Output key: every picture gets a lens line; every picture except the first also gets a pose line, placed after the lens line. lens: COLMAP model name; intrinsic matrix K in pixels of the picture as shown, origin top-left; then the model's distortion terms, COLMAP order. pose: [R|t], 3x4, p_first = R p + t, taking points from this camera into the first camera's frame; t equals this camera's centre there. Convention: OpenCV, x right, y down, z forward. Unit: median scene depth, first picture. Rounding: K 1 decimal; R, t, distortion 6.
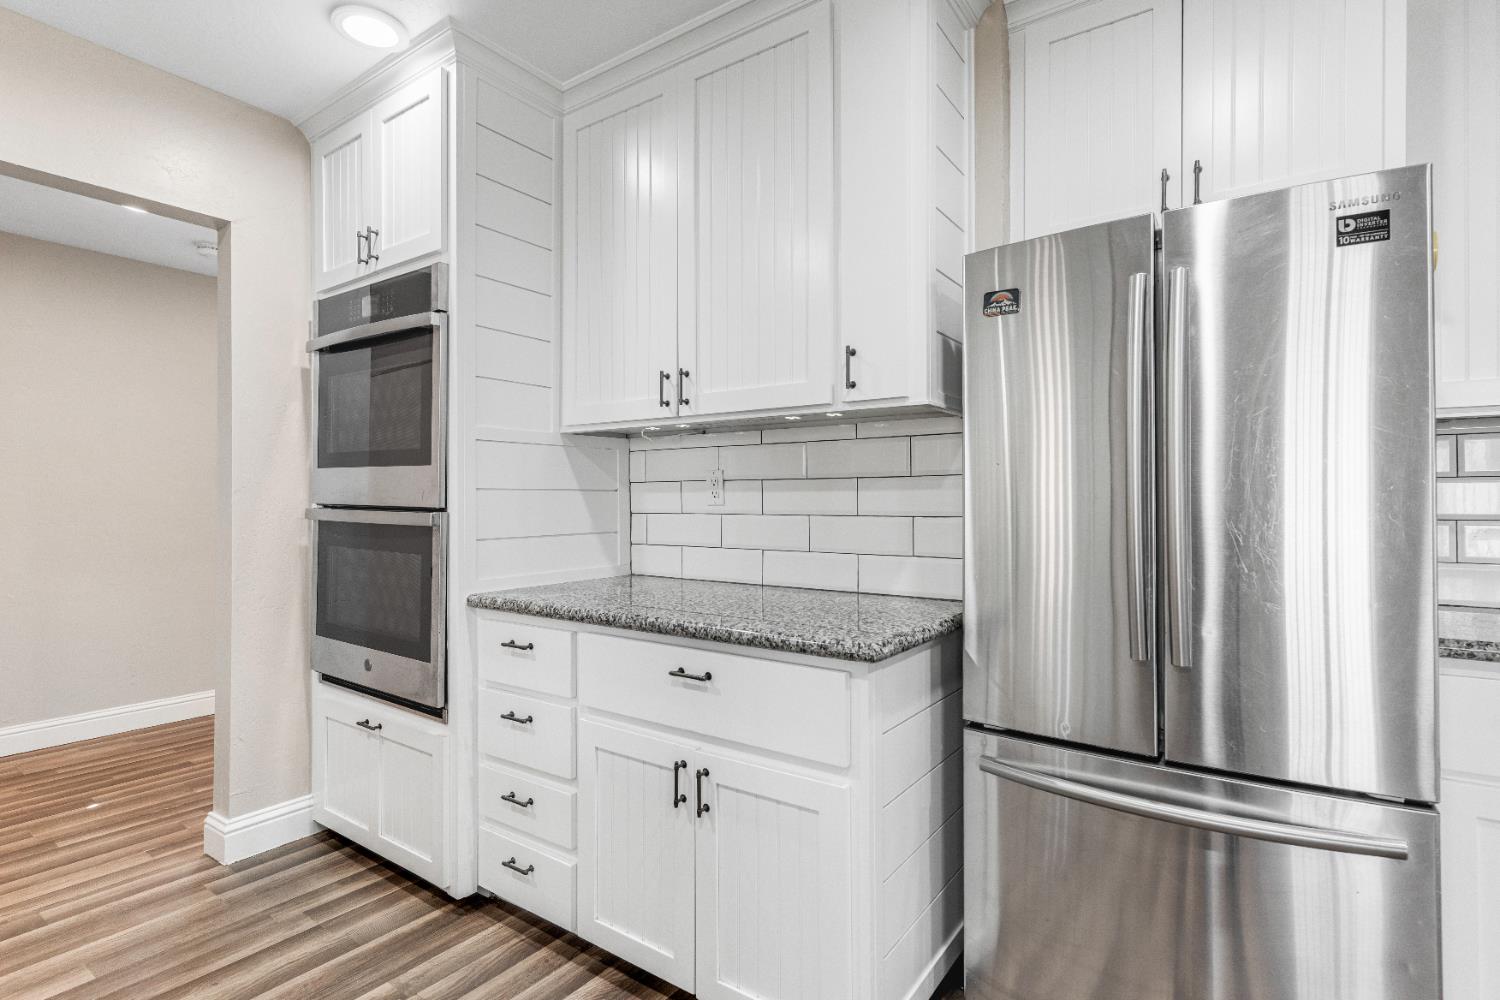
lens RADIAL K [[720.3, 0, 760.5], [0, 720.3, 498.8], [0, 0, 1]] dist [0.009942, -0.001617]
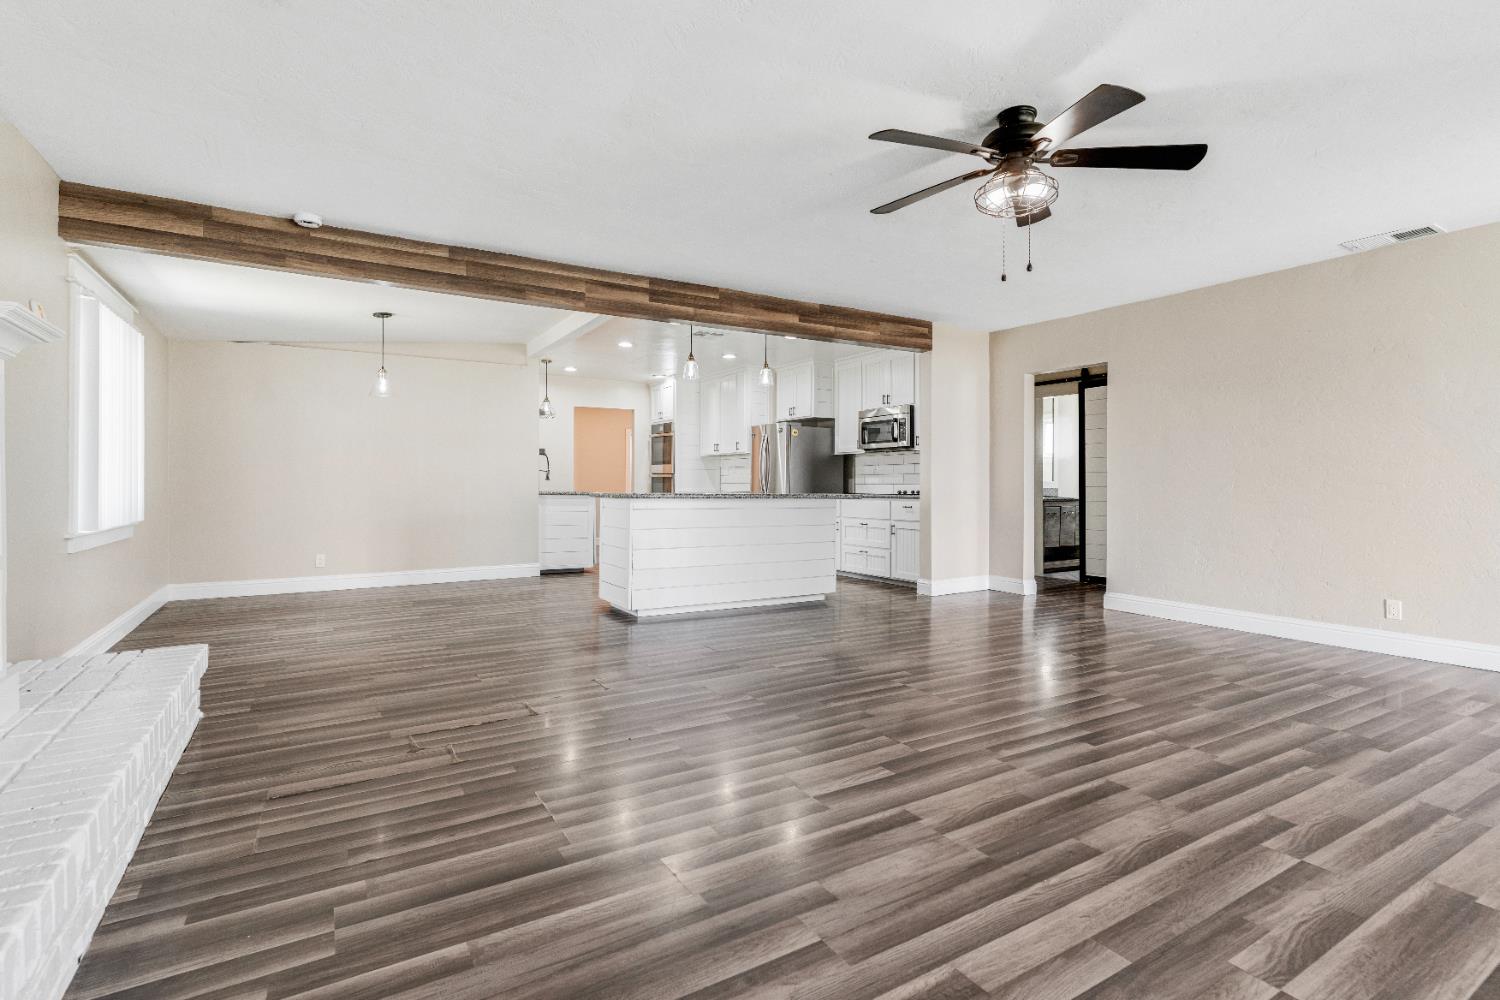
lens RADIAL K [[720.3, 0, 739.7], [0, 720.3, 472.2], [0, 0, 1]] dist [0.009942, -0.001617]
pose [[0.911344, -0.003007, -0.411634, 1.926178], [-0.002170, 0.999924, -0.012108, 0.062355], [0.411639, 0.011927, 0.911269, -3.176966]]
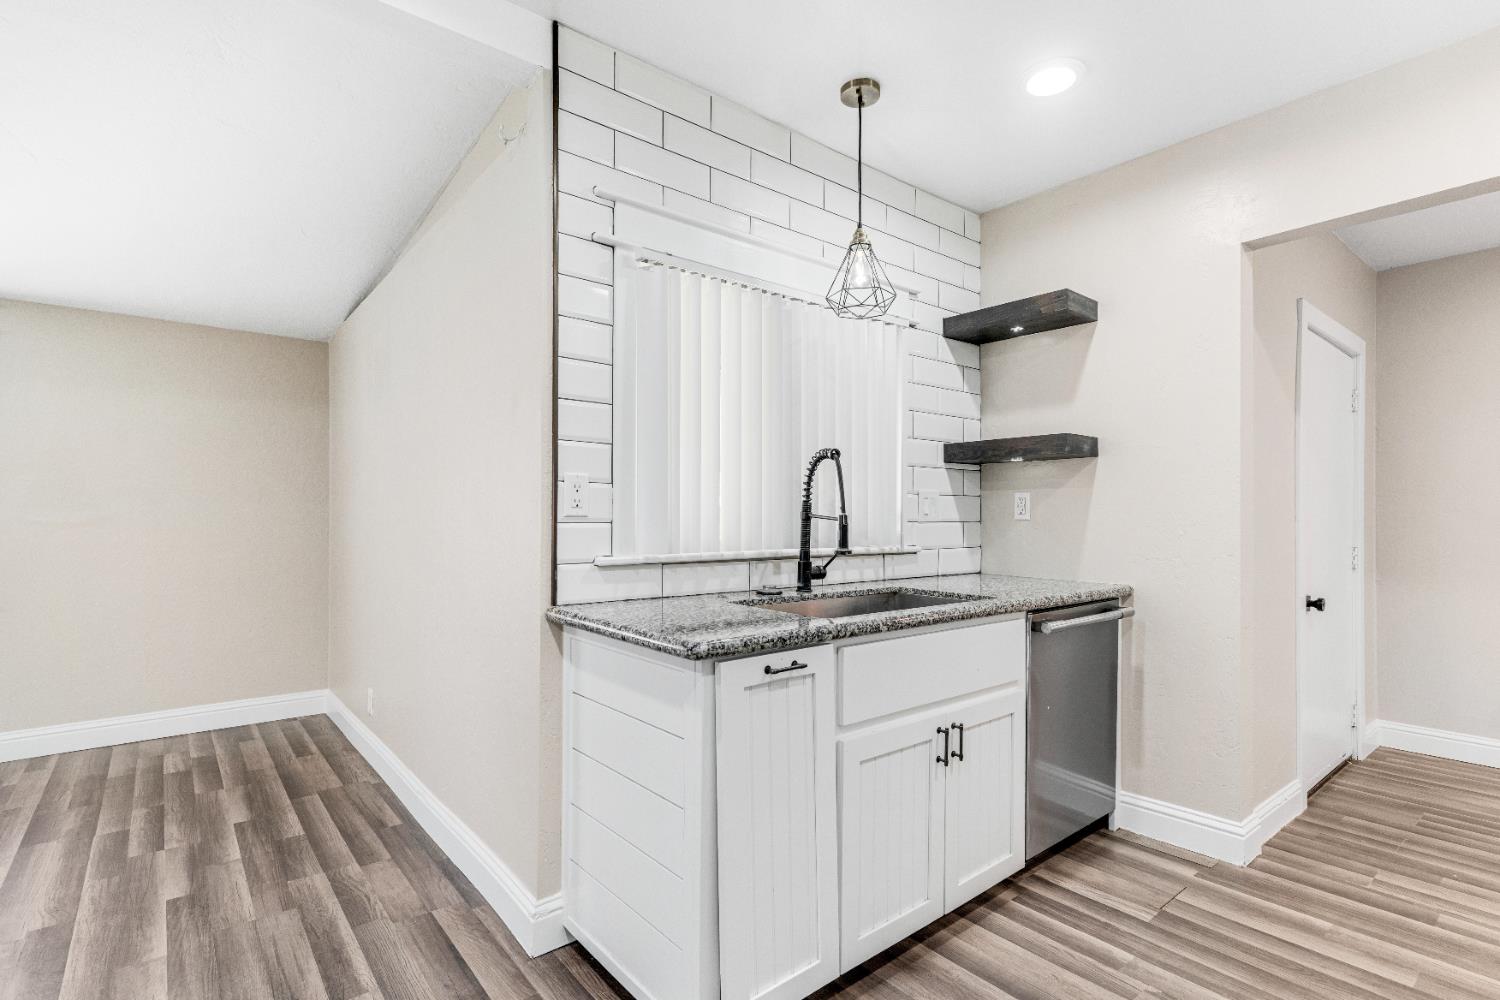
lens RADIAL K [[720.3, 0, 737.5], [0, 720.3, 509.7], [0, 0, 1]] dist [0.009942, -0.001617]
pose [[-0.277599, -0.001600, -0.960696, 0.234222], [0.002144, 0.999995, -0.002286, -0.003988], [0.960695, -0.002695, -0.277594, 0.277560]]
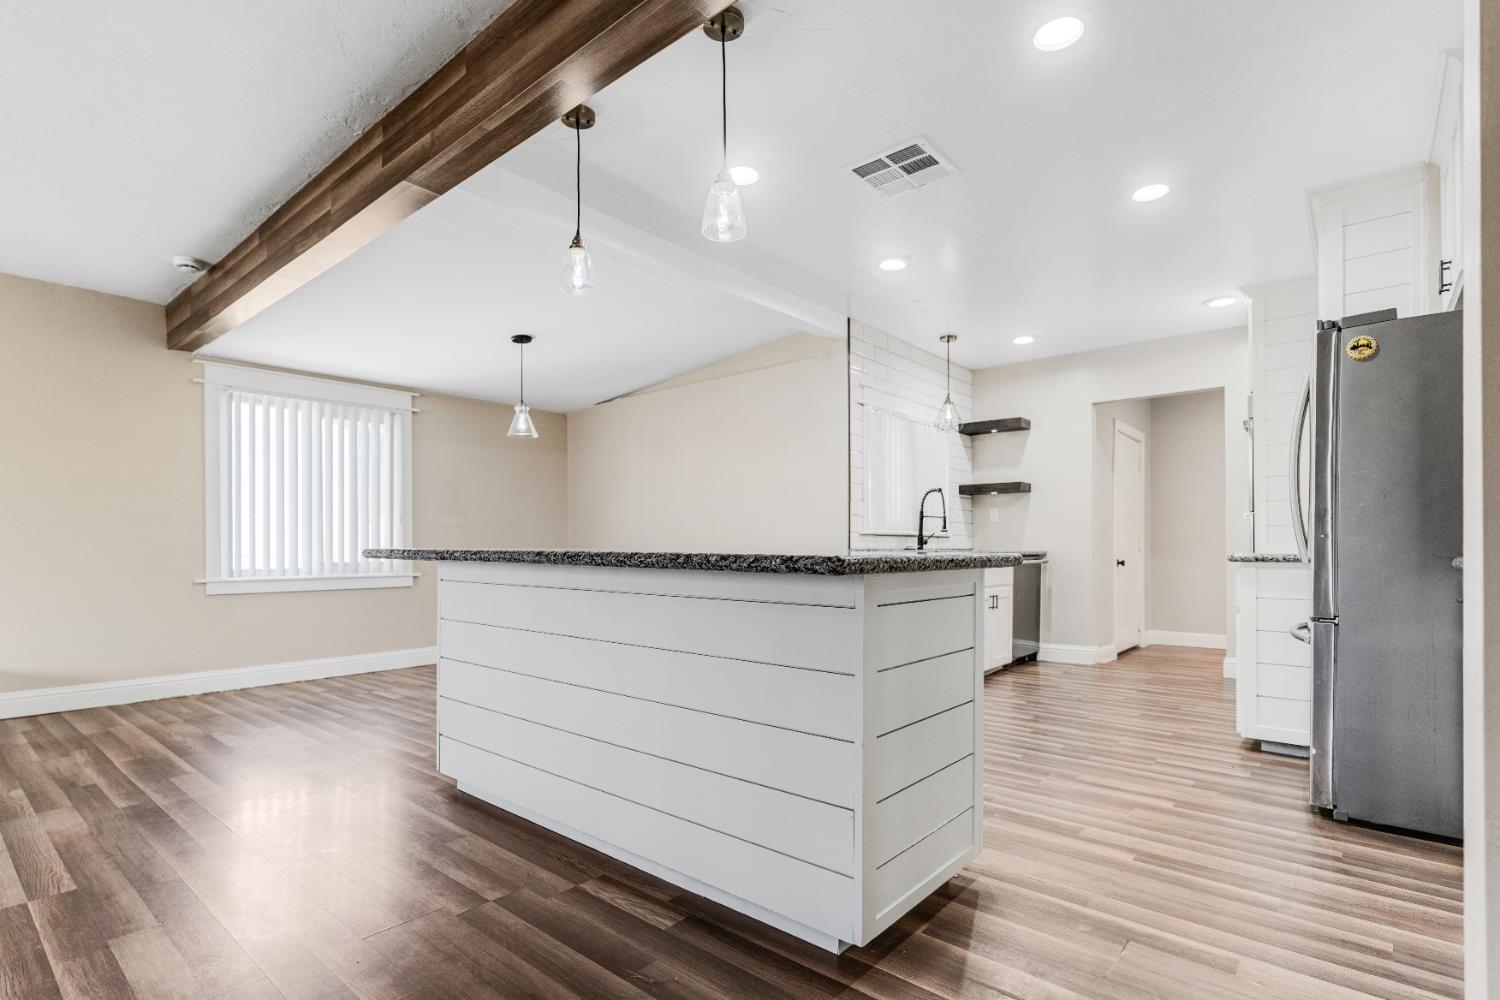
lens RADIAL K [[720.3, 0, 743.8], [0, 720.3, 545.1], [0, 0, 1]] dist [0.009942, -0.001617]
pose [[-0.102700, 0.002210, -0.994710, 1.804364], [0.006224, 0.999979, 0.001579, 0.099738], [0.994693, -0.006029, -0.102712, -0.318111]]
